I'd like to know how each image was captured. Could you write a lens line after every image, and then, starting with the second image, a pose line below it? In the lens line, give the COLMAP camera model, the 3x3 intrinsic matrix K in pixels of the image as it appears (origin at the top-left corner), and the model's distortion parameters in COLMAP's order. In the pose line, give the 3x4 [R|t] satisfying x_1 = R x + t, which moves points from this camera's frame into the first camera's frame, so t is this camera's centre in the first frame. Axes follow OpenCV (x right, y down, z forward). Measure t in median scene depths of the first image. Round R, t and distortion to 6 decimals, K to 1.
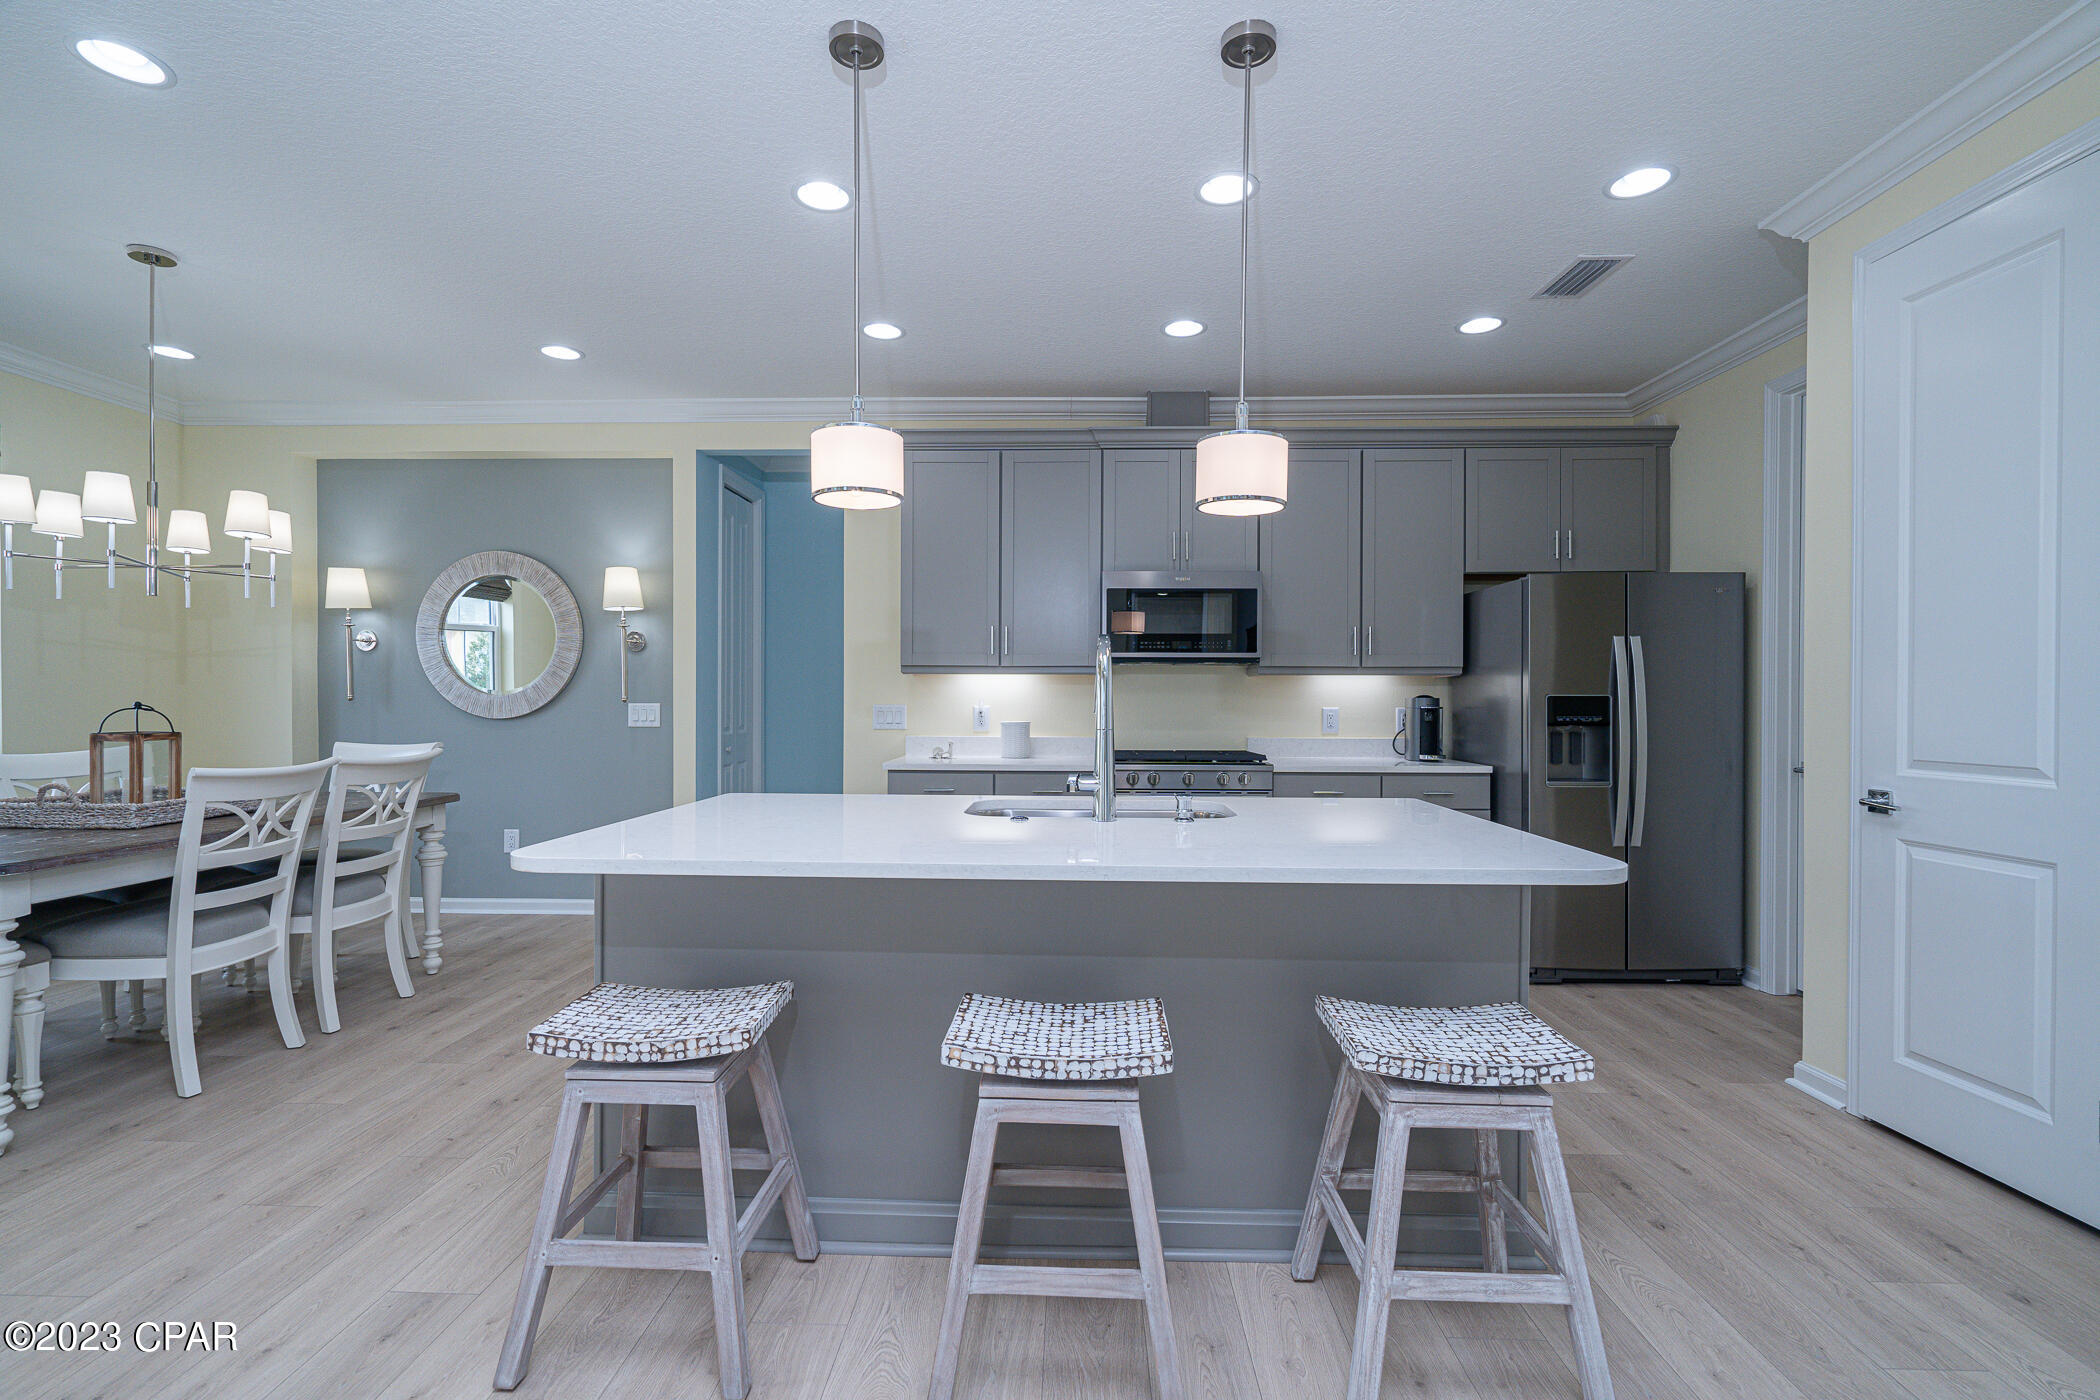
lens RADIAL K [[946.3, 0, 1049.9], [0, 946.3, 703.8], [0, 0, 1]] dist [-0.004368, 0.001851]
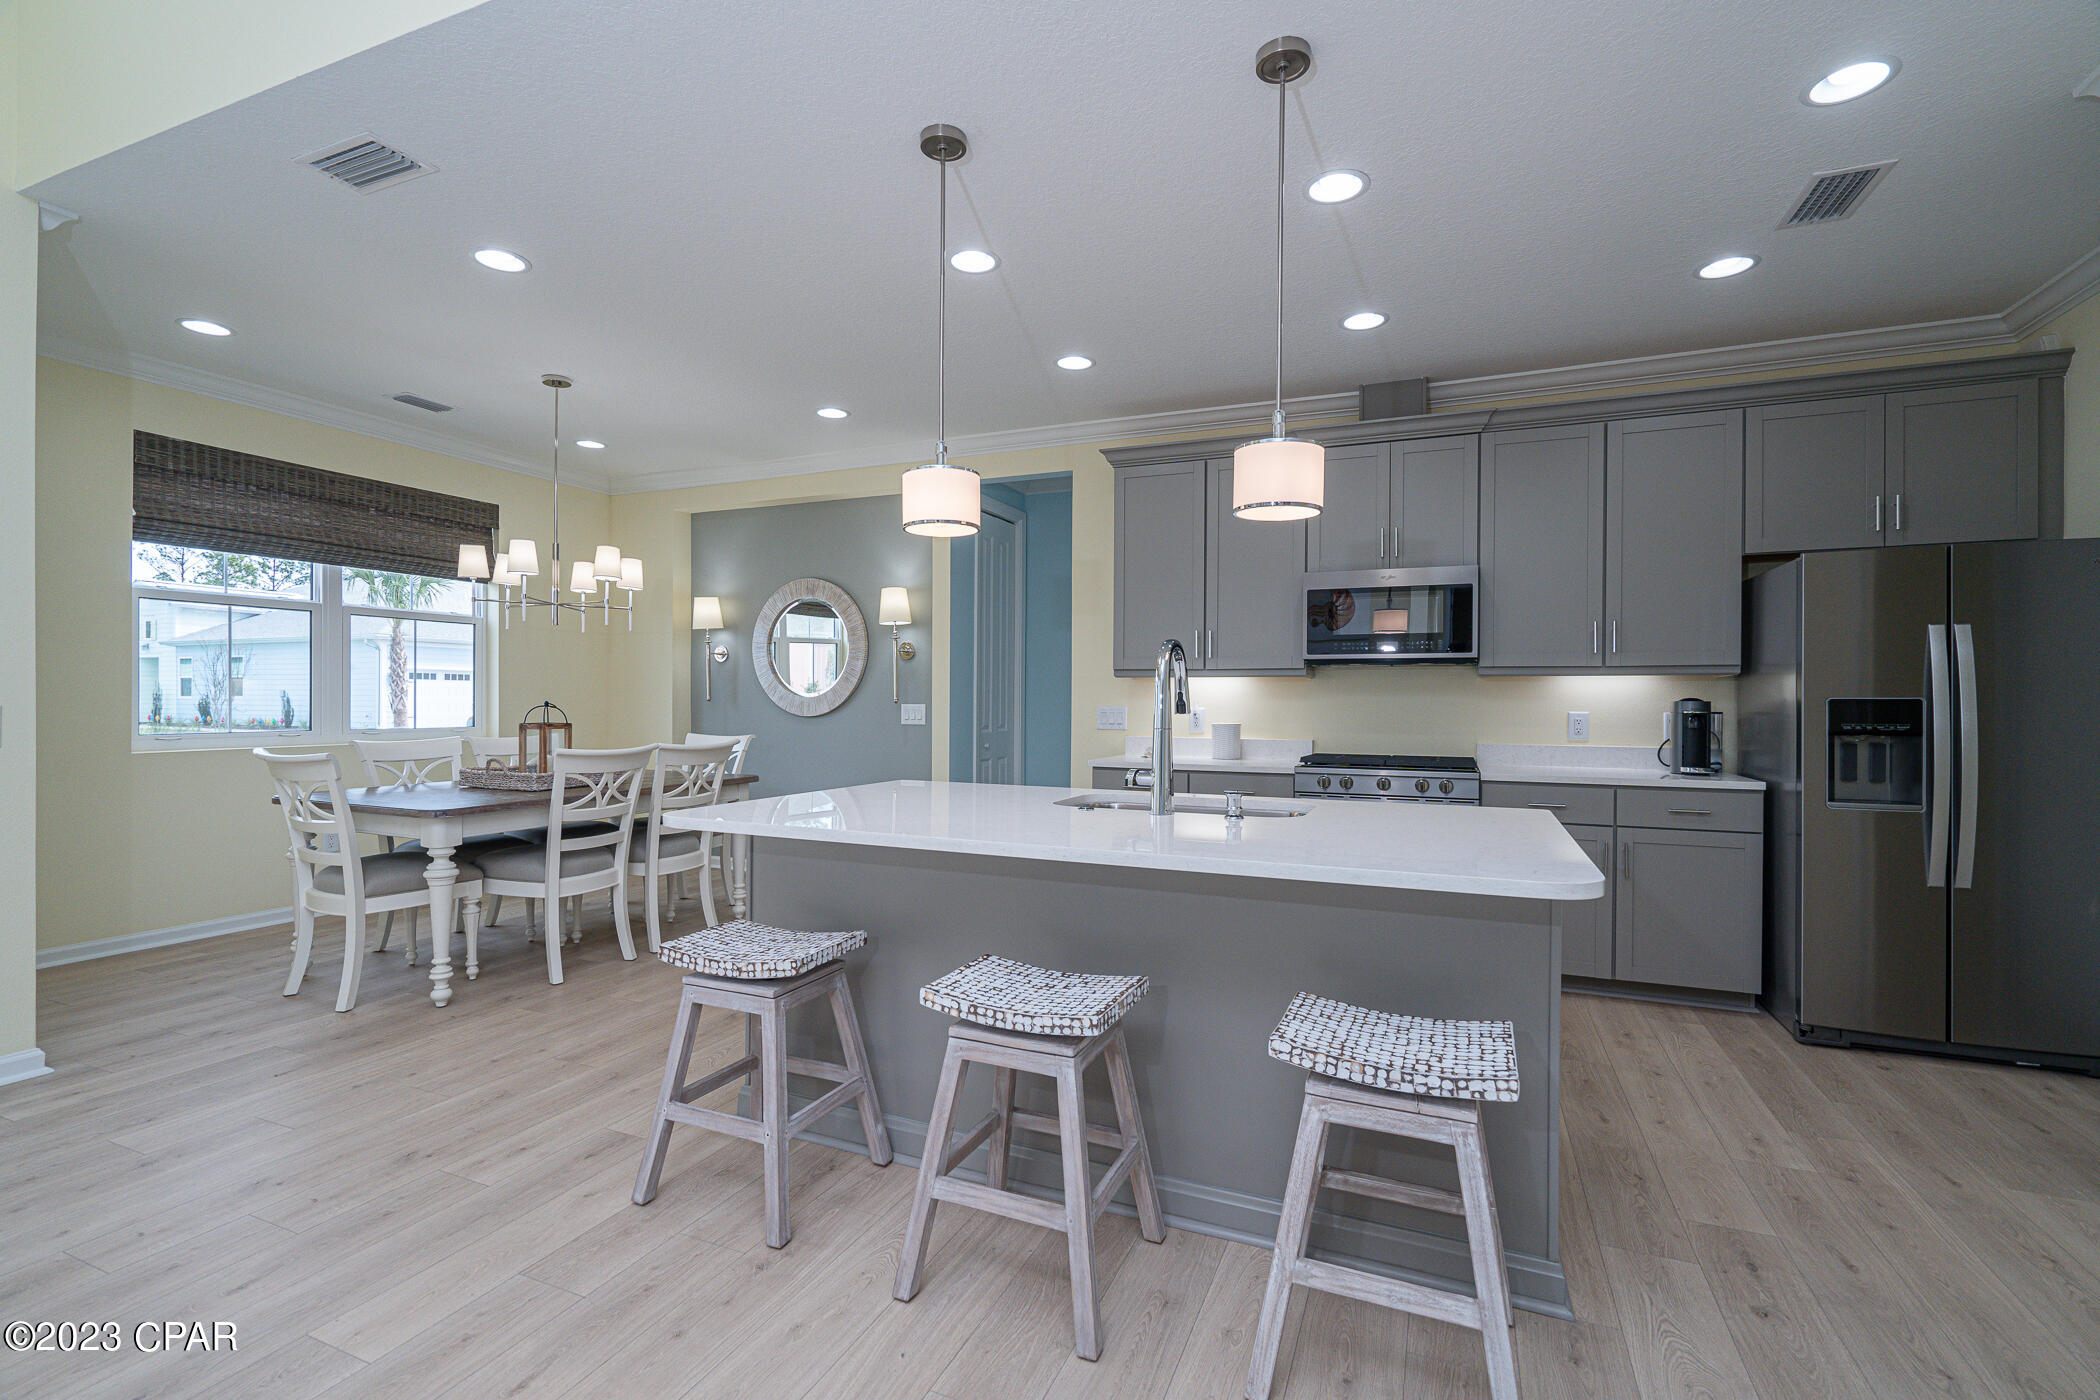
lens RADIAL K [[946.3, 0, 1047.8], [0, 946.3, 703.9], [0, 0, 1]] dist [-0.004368, 0.001851]
pose [[0.929793, 0.003537, -0.368066, 0.232946], [-0.004634, 0.999987, -0.002095, 0.001353], [0.368053, 0.003653, 0.929797, -0.027561]]
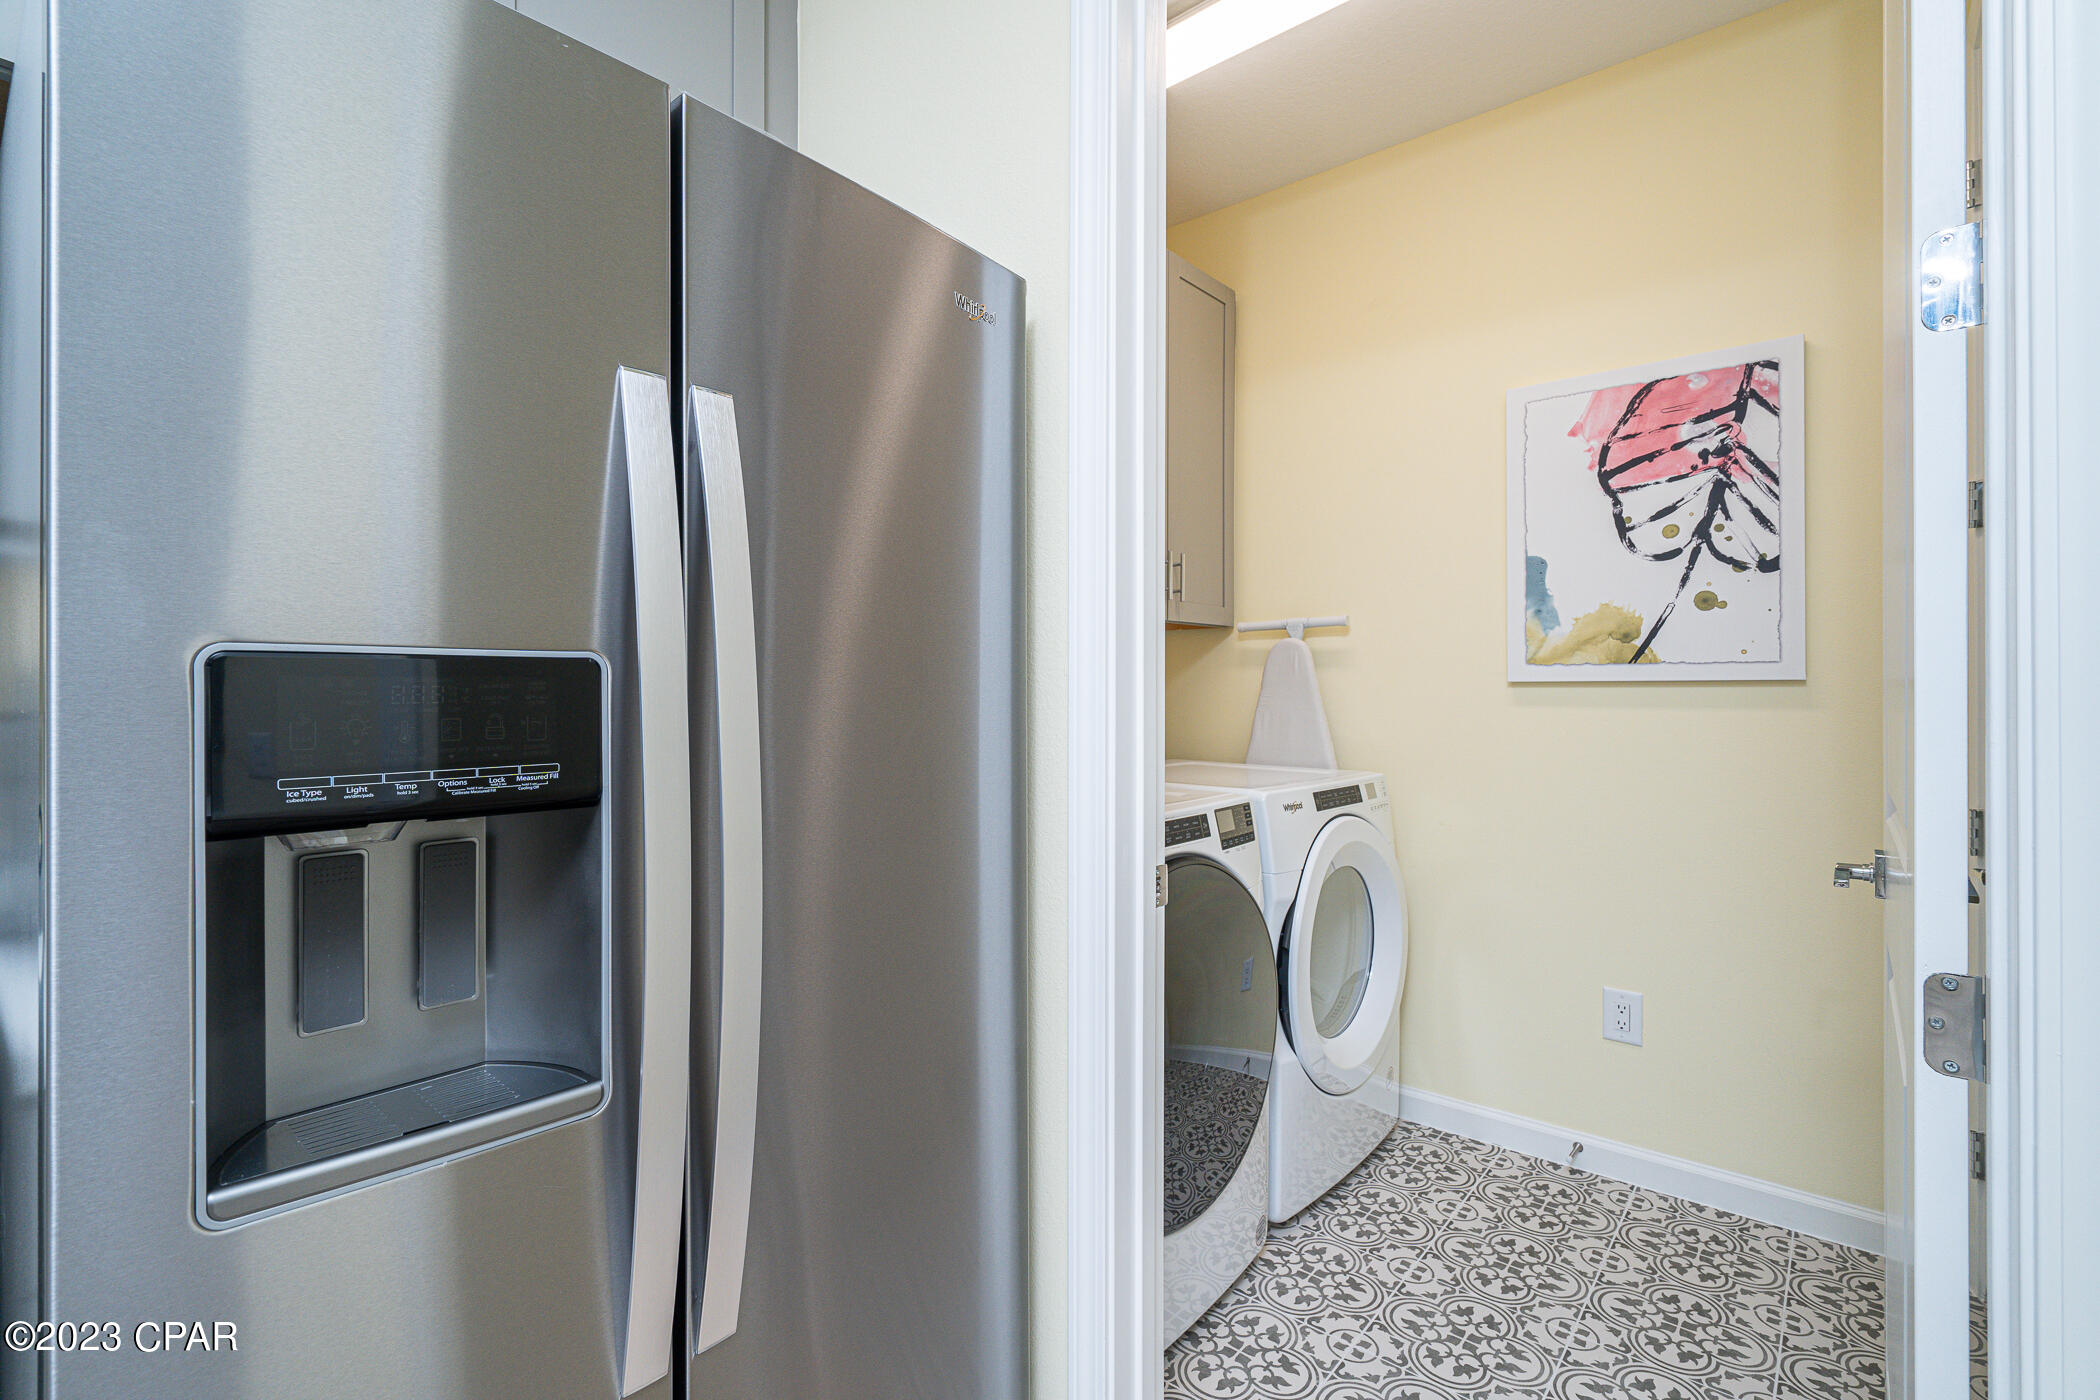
lens RADIAL K [[946.3, 0, 1039.3], [0, 946.3, 679.4], [0, 0, 1]] dist [-0.004368, 0.001851]
pose [[0.629275, 0.001842, 0.777180, 0.589767], [0.000117, 0.999997, -0.002465, -0.003749], [-0.777182, 0.001642, 0.629273, 0.954157]]
